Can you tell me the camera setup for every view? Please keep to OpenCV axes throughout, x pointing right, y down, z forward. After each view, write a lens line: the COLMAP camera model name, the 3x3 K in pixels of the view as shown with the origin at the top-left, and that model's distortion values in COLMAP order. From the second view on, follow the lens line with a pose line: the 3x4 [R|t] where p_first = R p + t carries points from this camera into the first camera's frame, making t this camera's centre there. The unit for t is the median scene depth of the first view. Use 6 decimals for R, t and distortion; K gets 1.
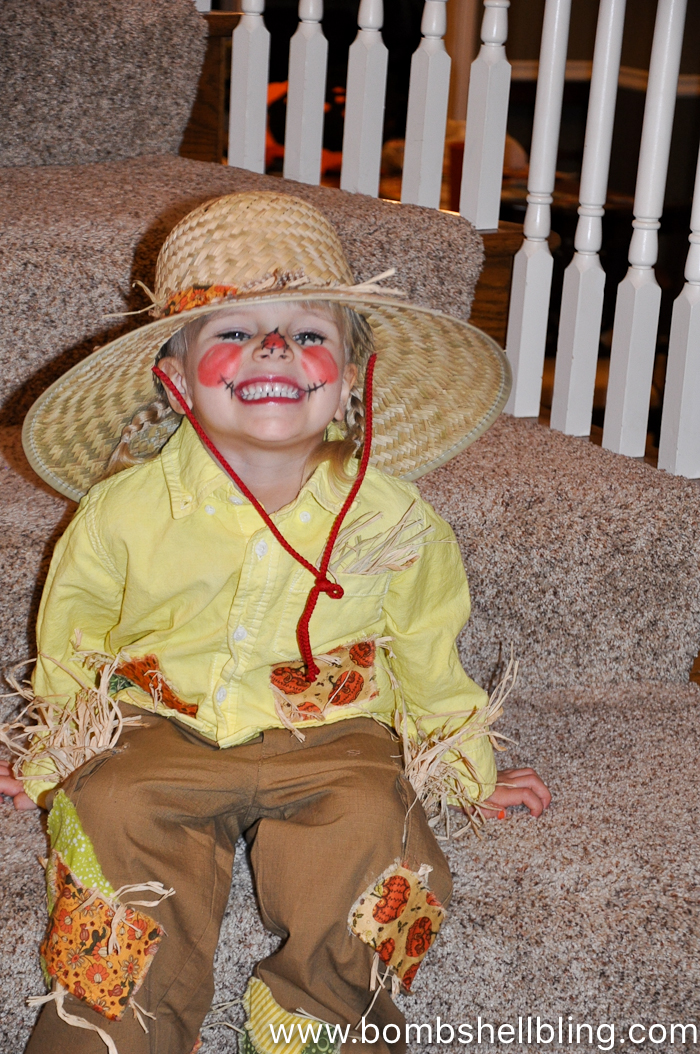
lens RADIAL K [[2779.5, 0, 350.0], [0, 2779.5, 527.0], [0, 0, 1]] dist [0.627319, 0.476823]
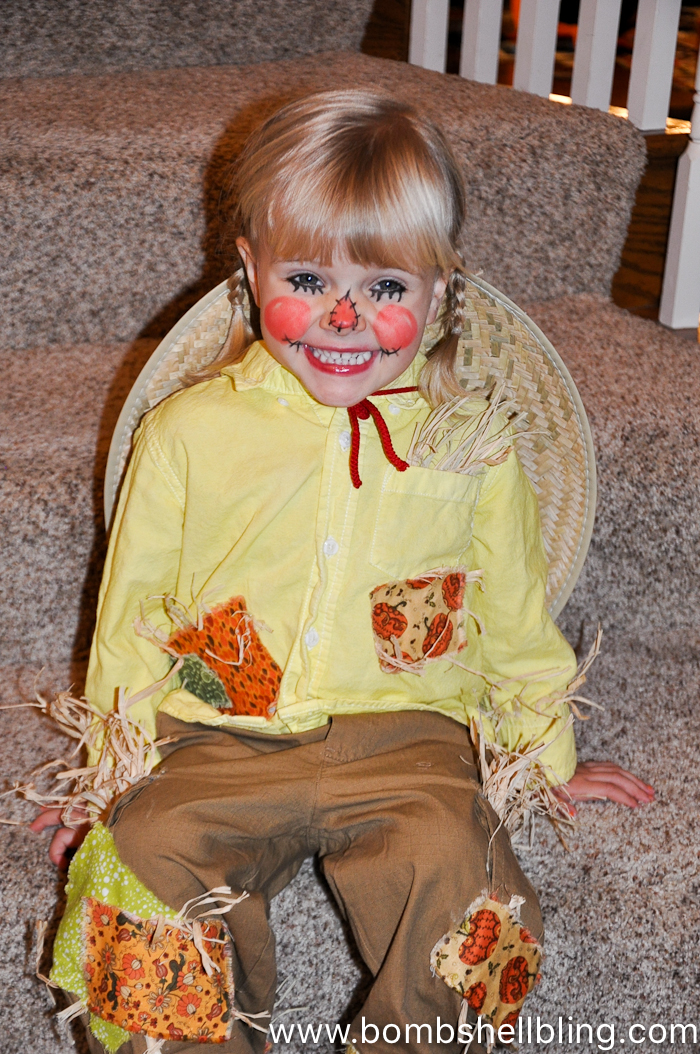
lens RADIAL K [[2297.9, 0, 350.0], [0, 2297.9, 527.0], [0, 0, 1]] dist [0.437631, 0.185731]
pose [[0.989120, 0.030254, -0.143965, 0.077511], [-0.018168, 0.996255, 0.084533, -0.042842], [0.145984, -0.080998, 0.985966, 0.209893]]
